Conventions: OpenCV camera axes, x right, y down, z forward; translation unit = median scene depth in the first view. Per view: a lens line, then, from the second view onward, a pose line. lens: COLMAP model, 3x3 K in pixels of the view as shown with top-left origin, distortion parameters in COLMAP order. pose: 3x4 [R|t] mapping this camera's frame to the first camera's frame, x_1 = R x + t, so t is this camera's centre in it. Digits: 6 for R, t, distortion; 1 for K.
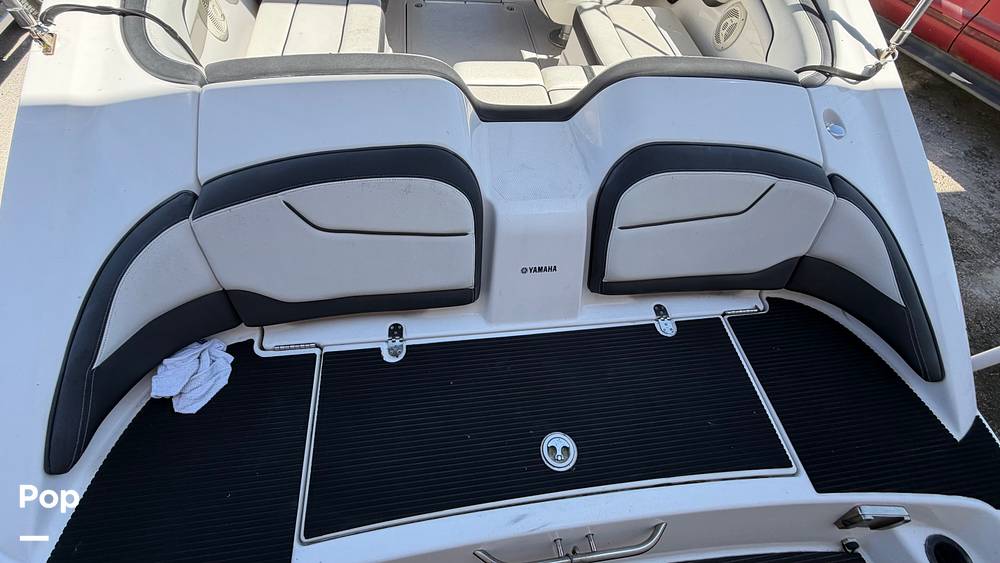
lens RADIAL K [[398.6, 0, 497.2], [0, 398.6, 282.4], [0, 0, 1]] dist [0.000989, 0.000313]
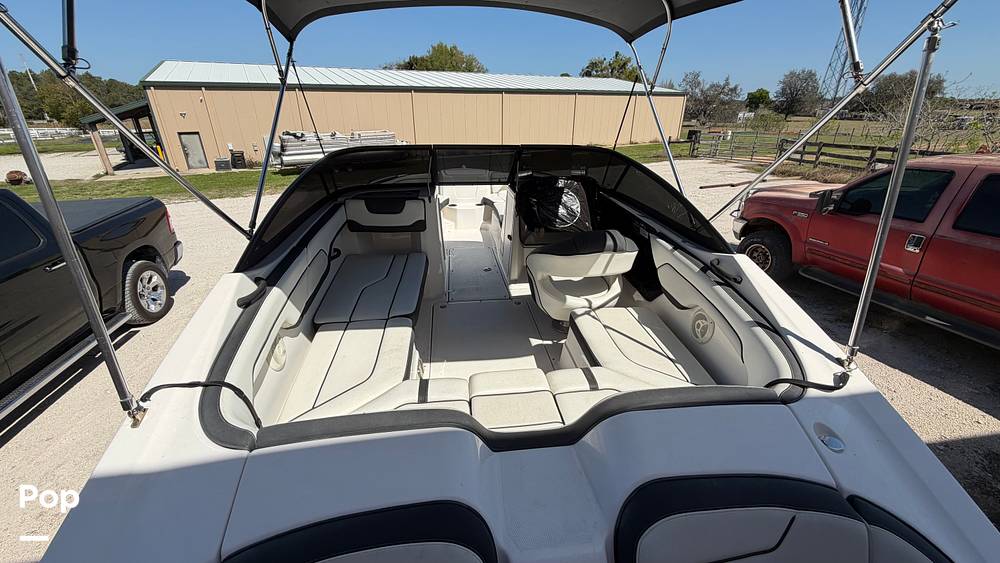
lens RADIAL K [[398.6, 0, 497.2], [0, 398.6, 282.4], [0, 0, 1]] dist [0.000989, 0.000313]
pose [[0.997202, -0.066001, -0.035101, 0.036948], [0.037622, 0.848853, -0.527288, -0.211131], [0.064597, 0.524492, 0.848961, -0.151164]]
